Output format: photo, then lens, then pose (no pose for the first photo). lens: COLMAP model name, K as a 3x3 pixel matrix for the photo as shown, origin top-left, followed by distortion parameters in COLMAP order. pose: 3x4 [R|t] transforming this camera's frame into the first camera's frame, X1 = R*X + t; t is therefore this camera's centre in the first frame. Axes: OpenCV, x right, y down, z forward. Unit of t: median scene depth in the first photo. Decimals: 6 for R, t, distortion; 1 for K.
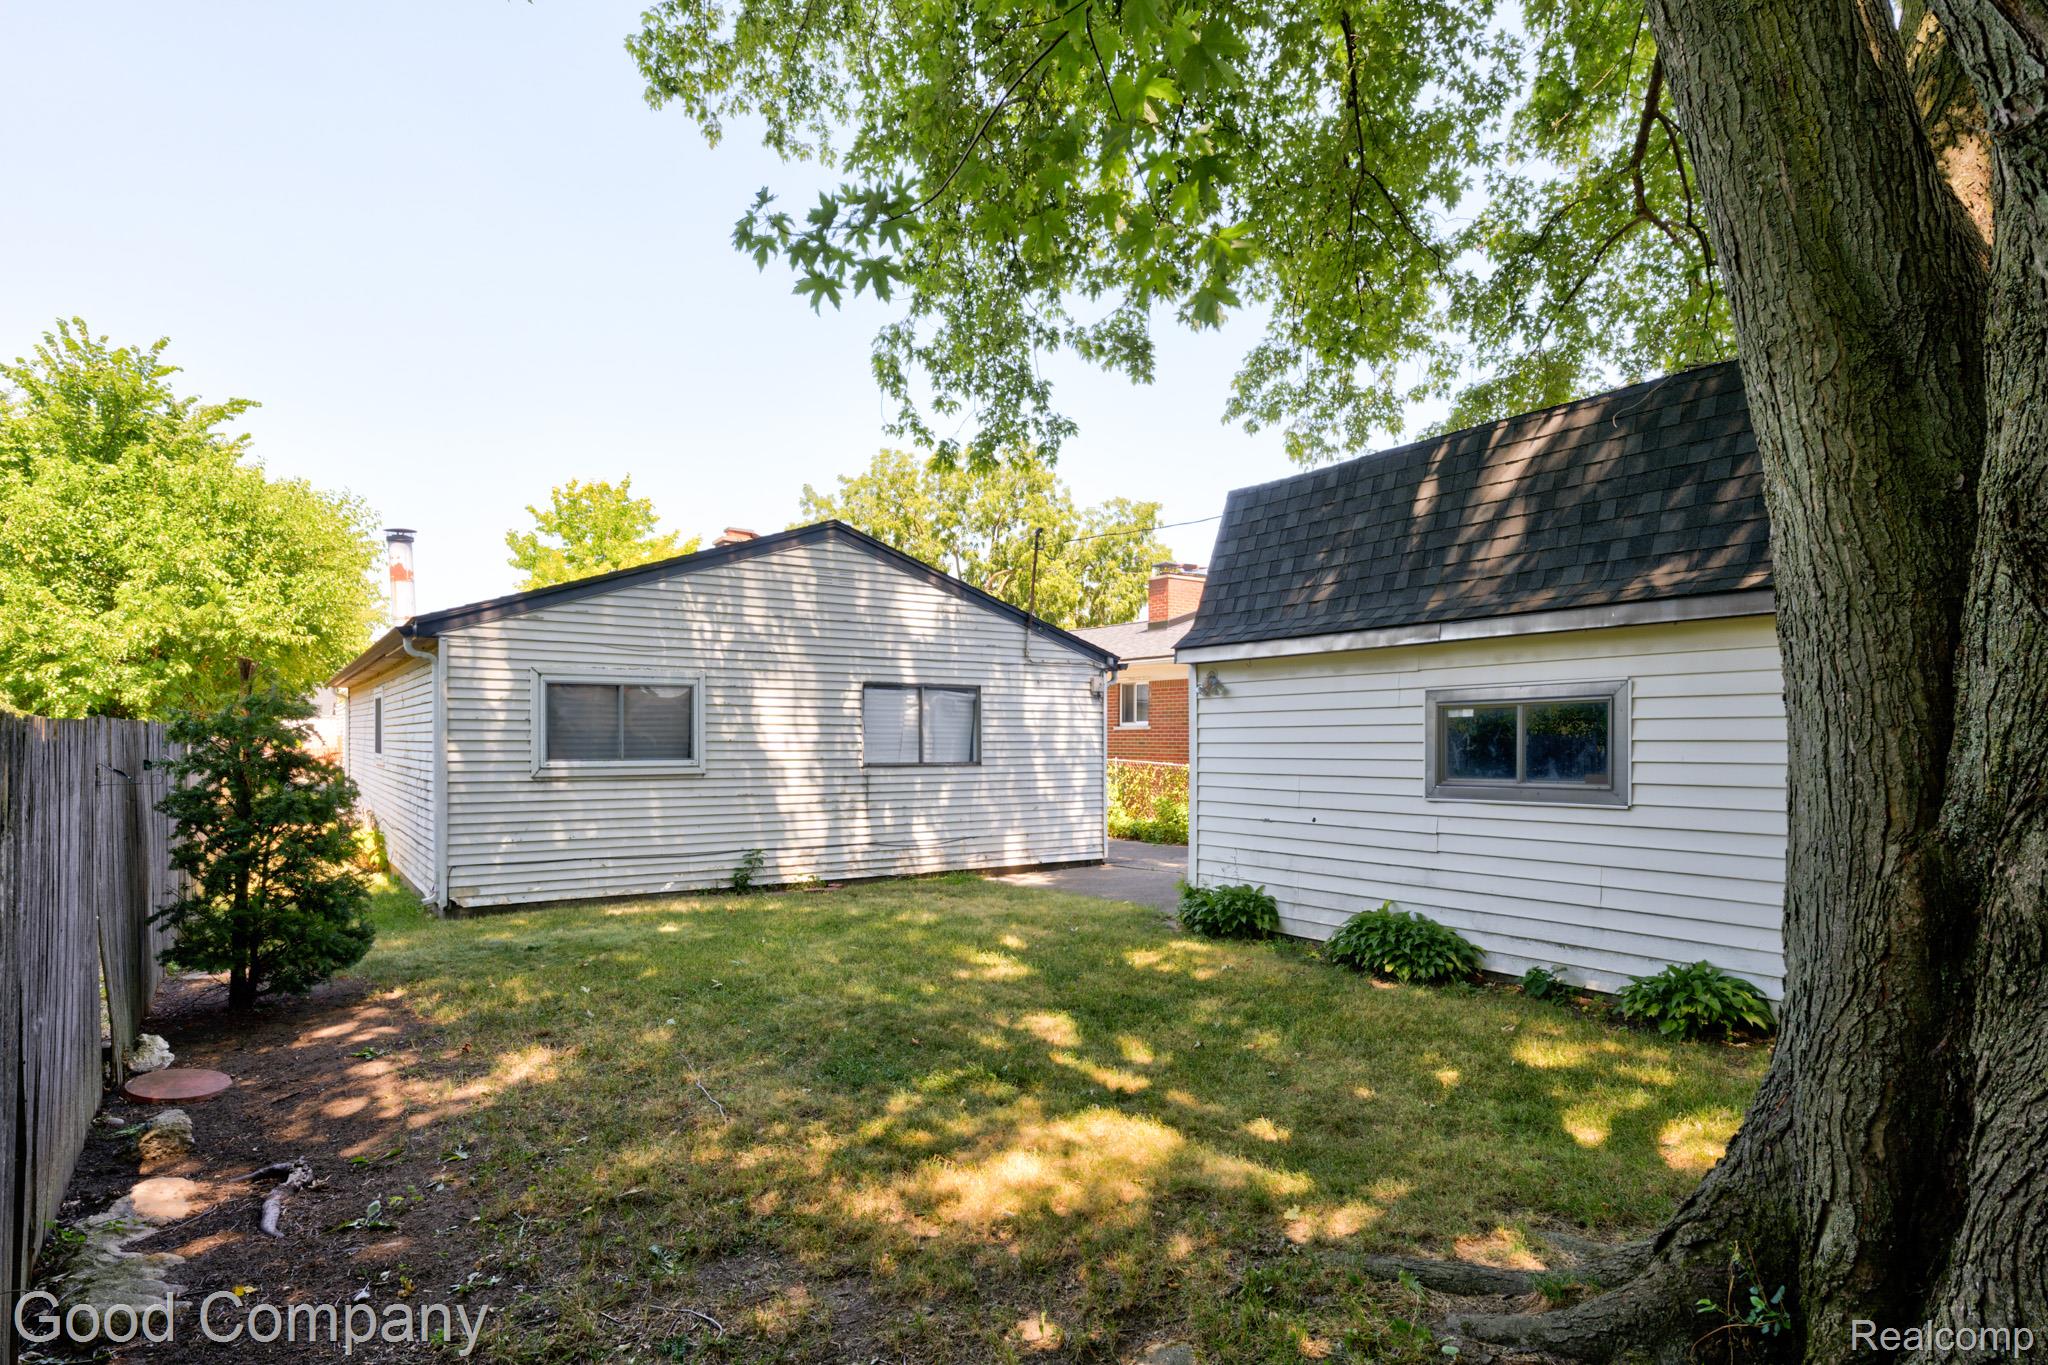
lens RADIAL K [[1096.7, 0, 1058.4], [0, 1096.7, 751.9], [0, 0, 1]] dist [-0.004539, 0.003034]
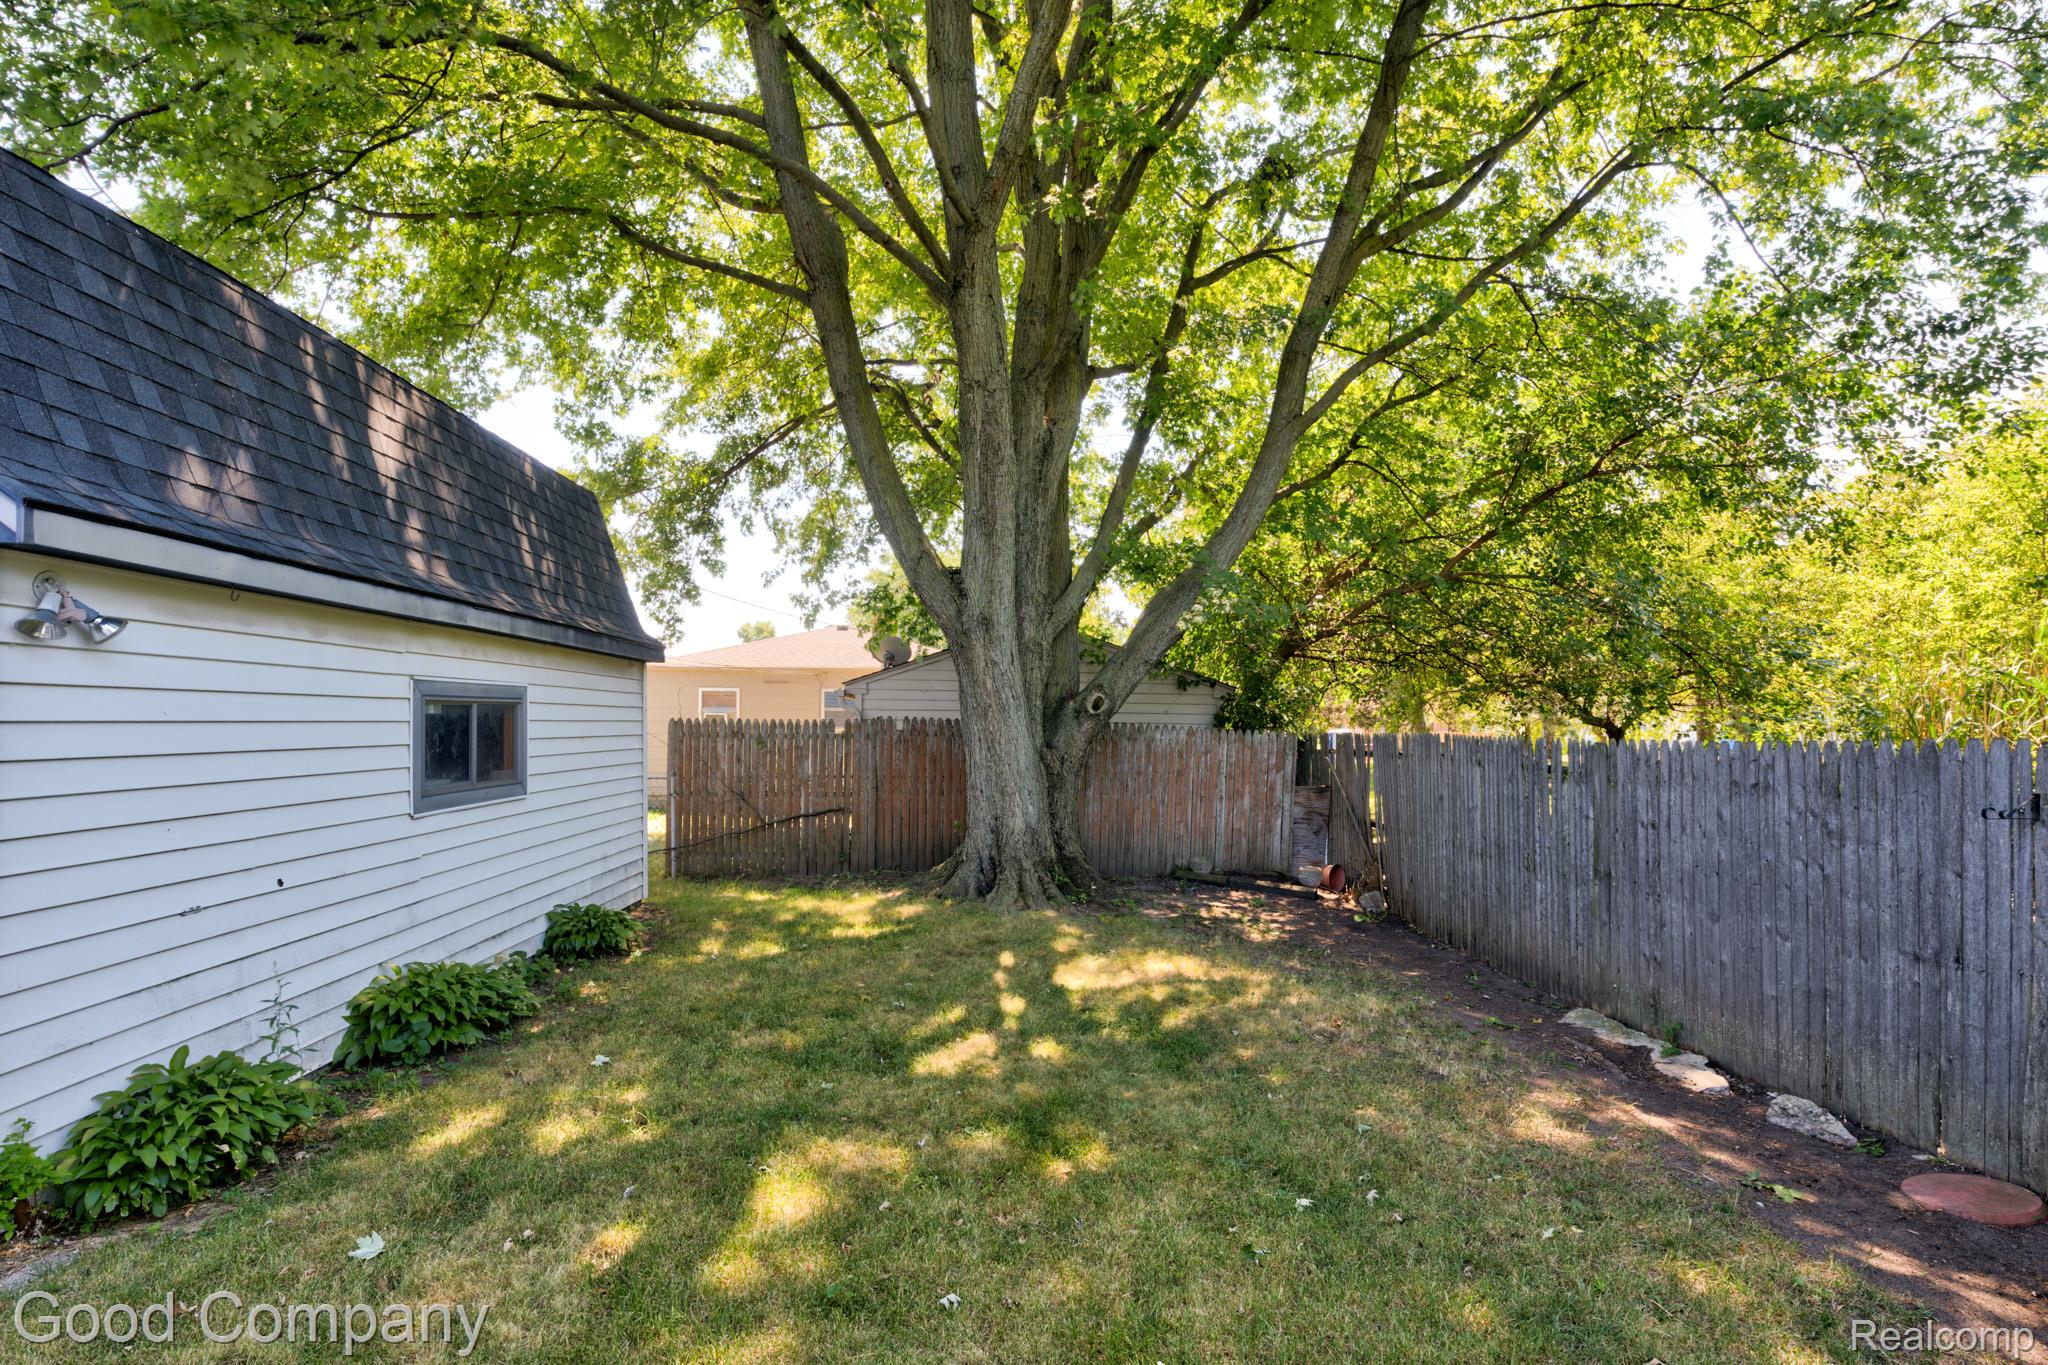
lens RADIAL K [[998.4, 0, 1042.7], [0, 998.4, 722.0], [0, 0, 1]] dist [-0.017659, 0.004354]
pose [[-0.836935, -0.006472, 0.547264, -0.329866], [-0.002908, 0.999969, 0.007378, -0.023871], [-0.547295, 0.004584, -0.836927, 1.036481]]
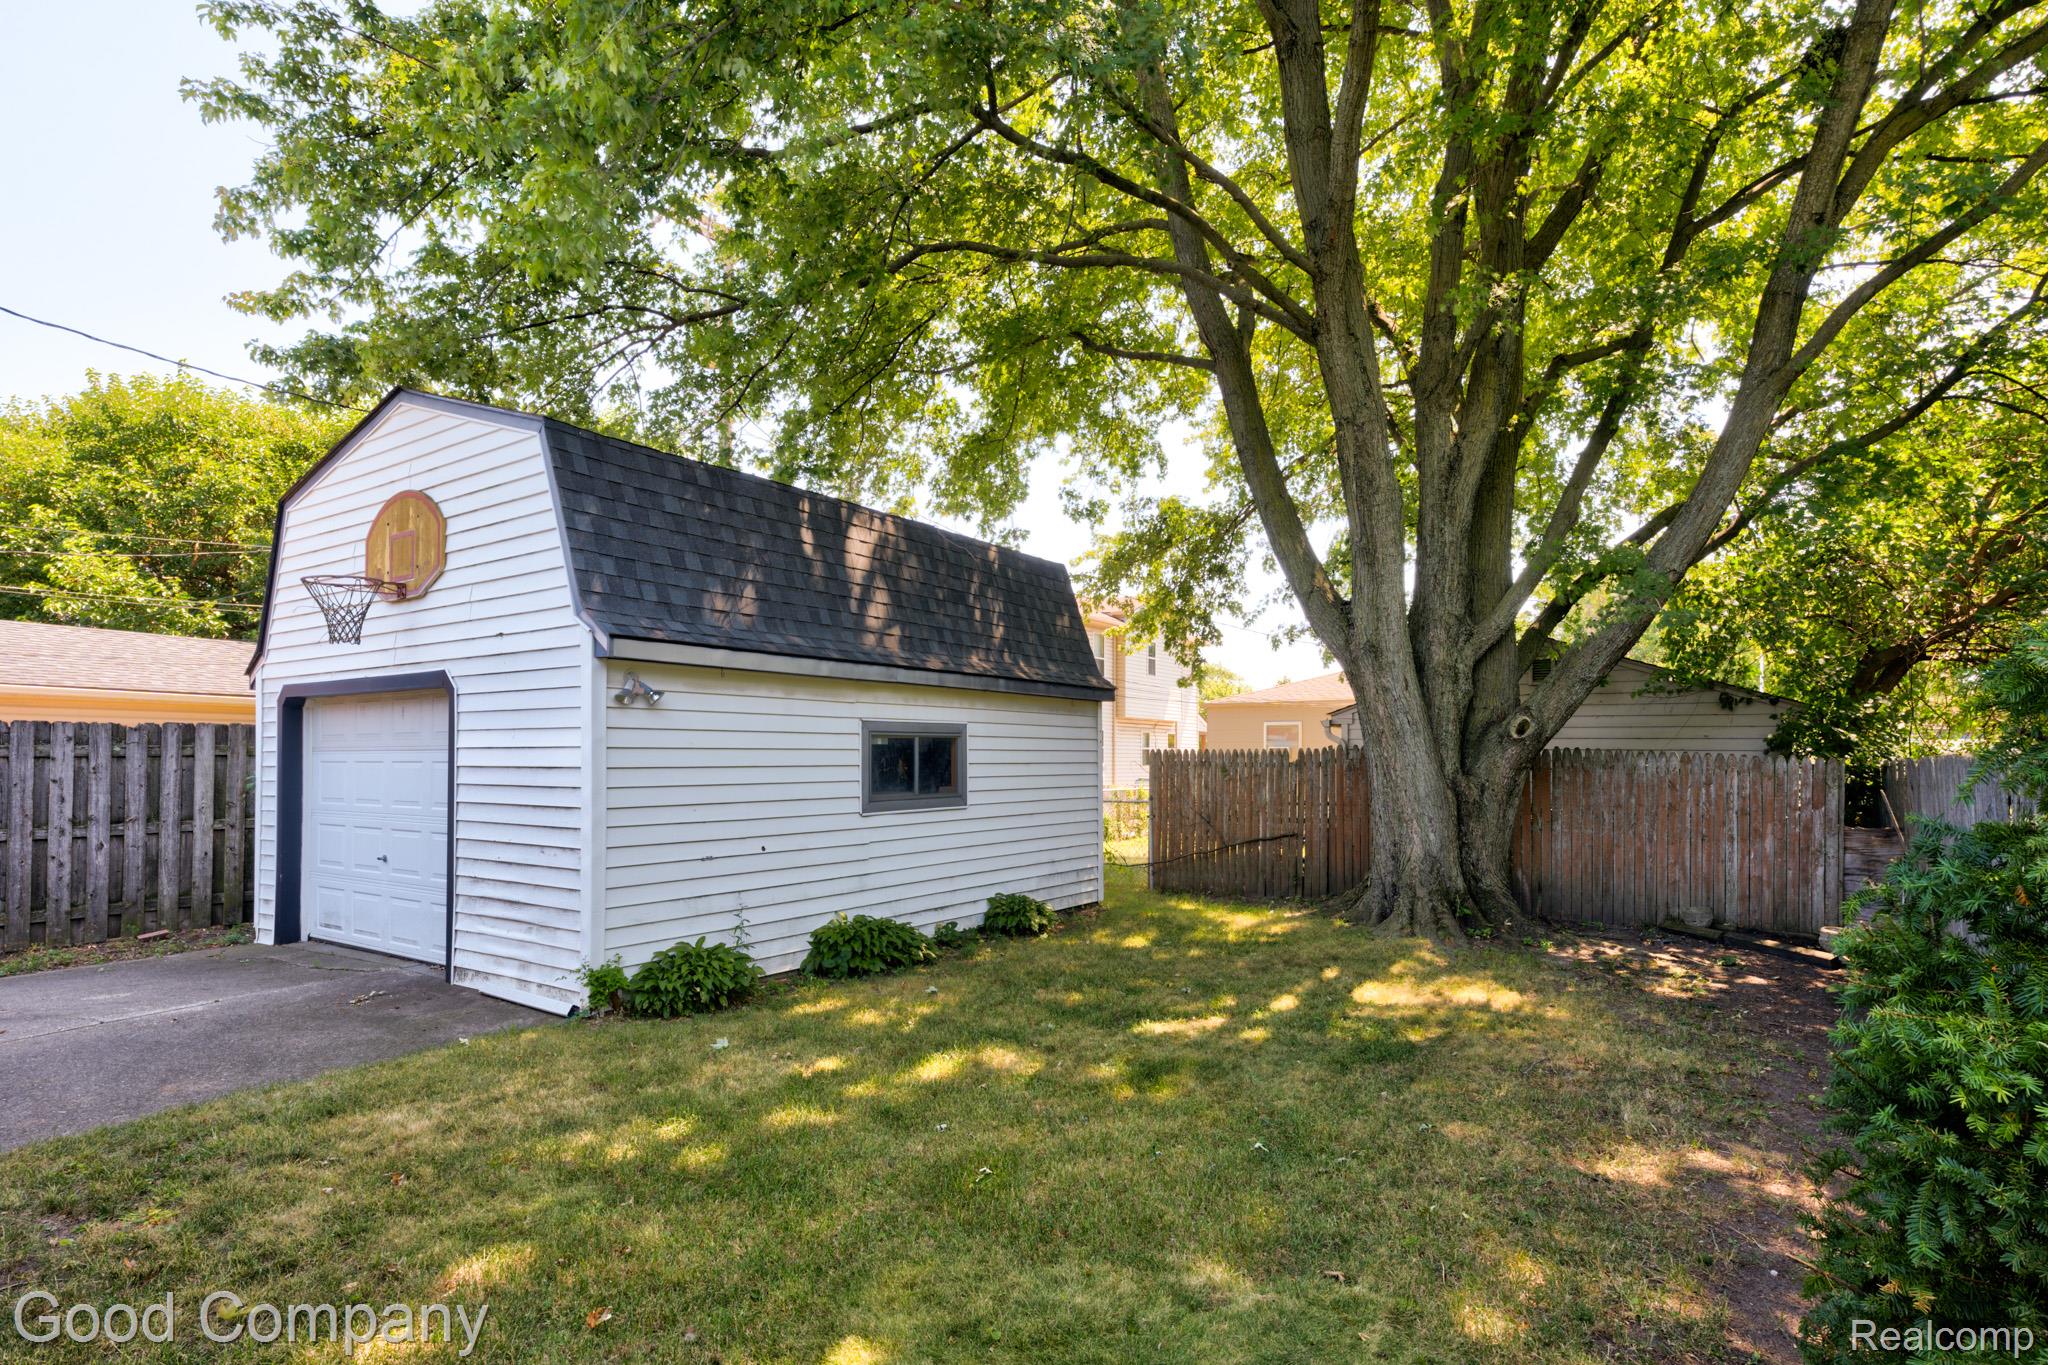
lens RADIAL K [[1053.6, 0, 1039.1], [0, 1053.6, 750.0], [0, 0, 1]] dist [0.004421, 0.000055]
pose [[-0.344333, 0.006805, 0.938823, -0.590167], [0.008661, 0.999954, -0.004071, -0.014116], [-0.938808, 0.006729, -0.344377, 0.928324]]
